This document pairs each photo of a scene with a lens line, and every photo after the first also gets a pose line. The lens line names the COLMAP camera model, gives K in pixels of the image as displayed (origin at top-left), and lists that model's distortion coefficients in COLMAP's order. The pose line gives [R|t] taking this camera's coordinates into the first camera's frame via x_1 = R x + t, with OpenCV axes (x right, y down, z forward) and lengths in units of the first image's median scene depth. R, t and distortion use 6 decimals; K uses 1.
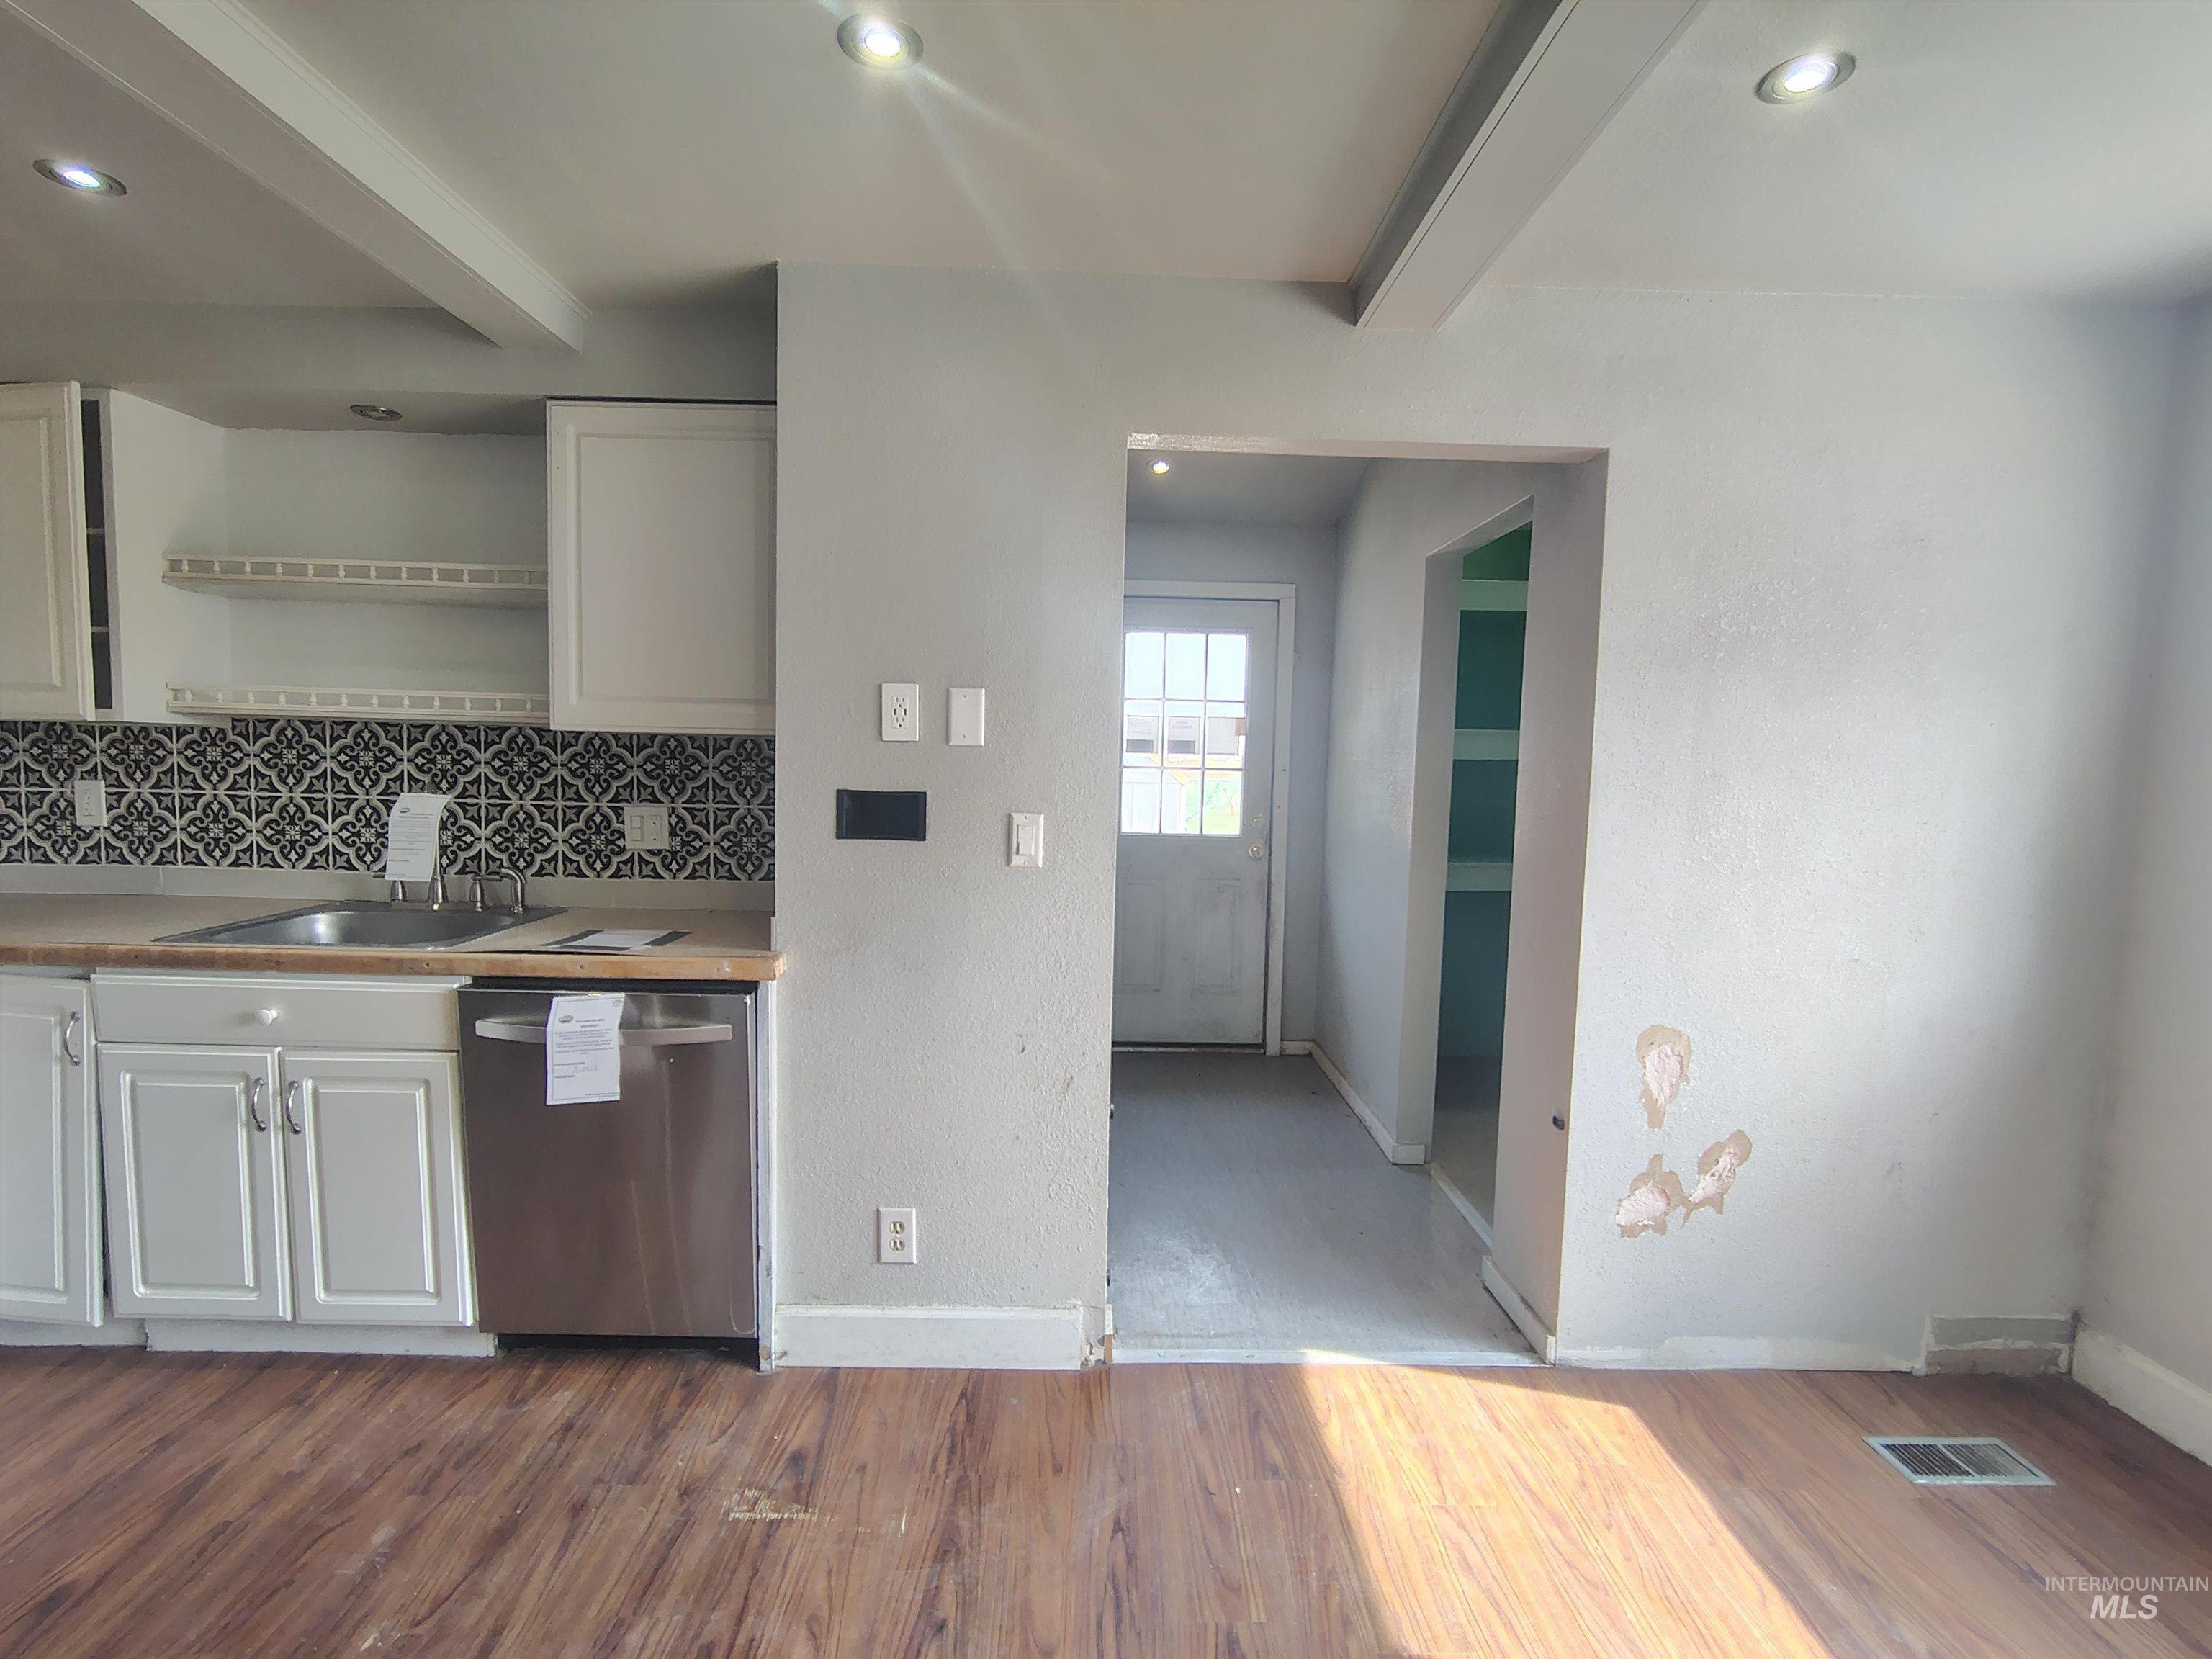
lens RADIAL K [[1032.8, 0, 1099.5], [0, 1032.8, 838.2], [0, 0, 1]] dist [-0.011847, 0.004764]
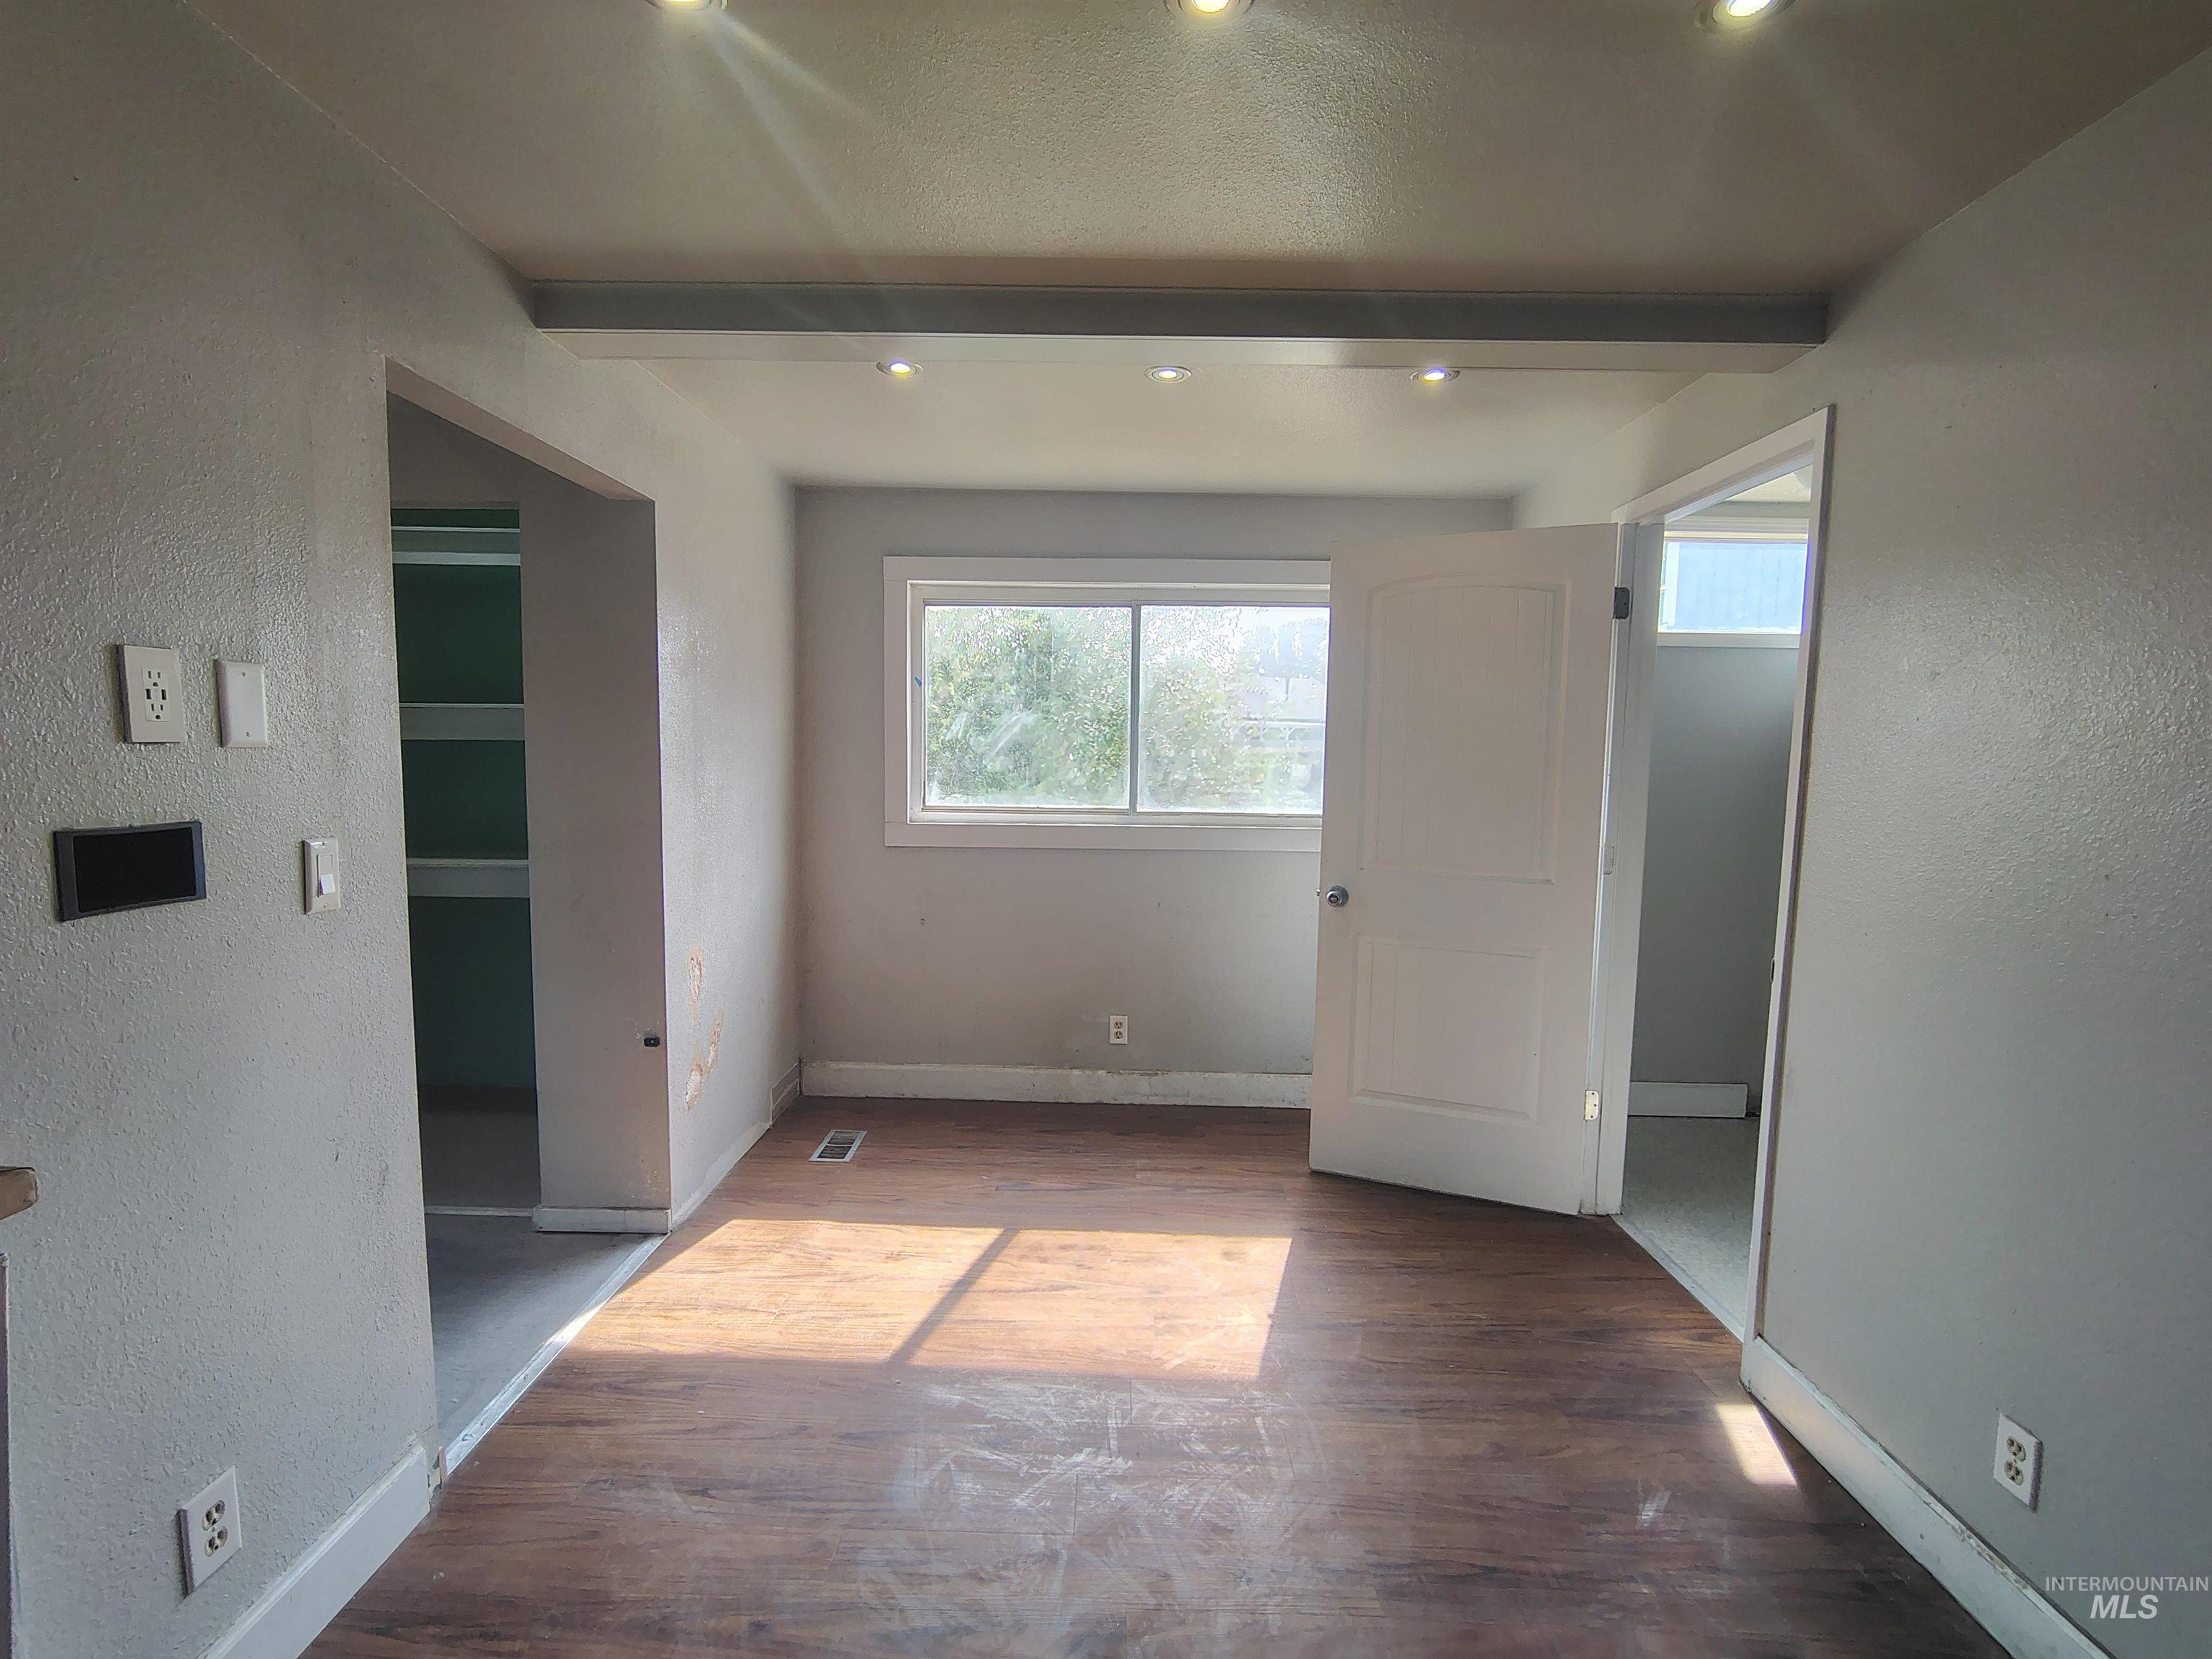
lens RADIAL K [[1032.8, 0, 1095.6], [0, 1032.8, 841.1], [0, 0, 1]] dist [-0.011847, 0.004764]
pose [[0.037169, -0.111474, 0.993072, -0.754942], [0.067344, 0.991779, 0.108809, -0.062506], [-0.997037, 0.062833, 0.044371, 0.410528]]
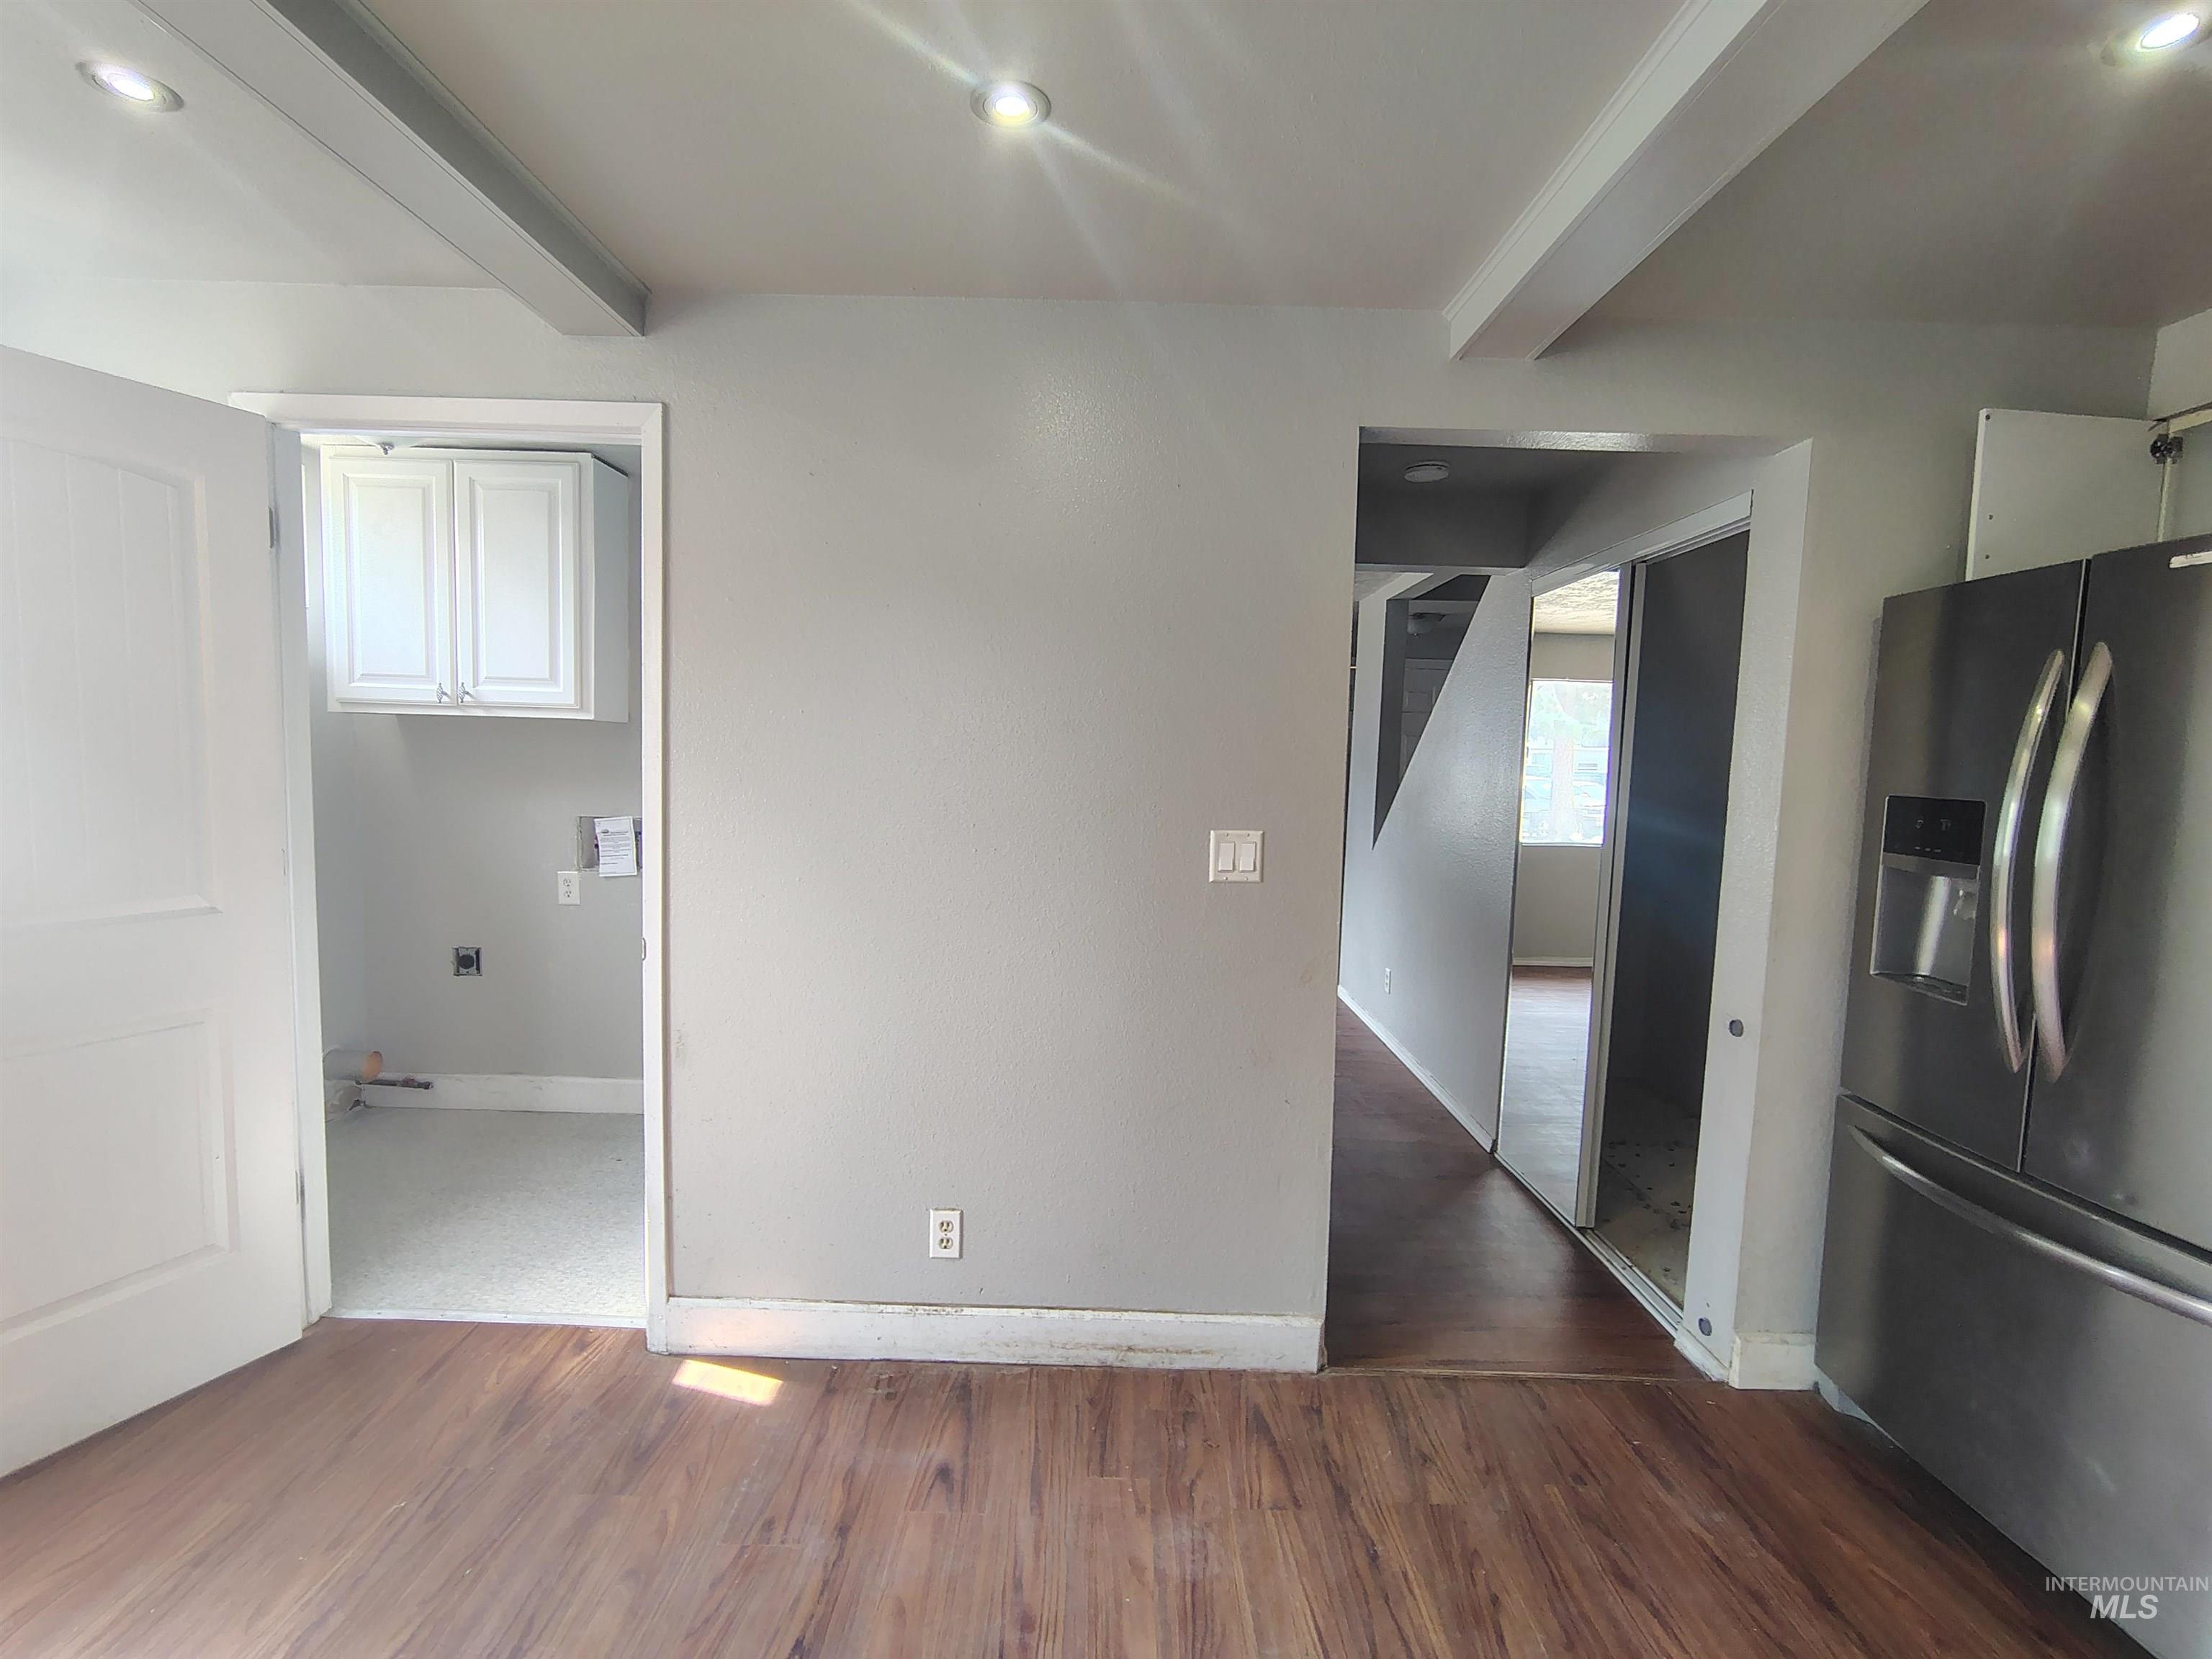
lens RADIAL K [[1032.8, 0, 1113.4], [0, 1032.8, 839.4], [0, 0, 1]] dist [-0.011847, 0.004764]
pose [[-0.998441, -0.055367, 0.007035, -0.220013], [-0.053392, 0.984244, 0.168562, -0.087713], [-0.016257, 0.167924, -0.985666, 0.783859]]
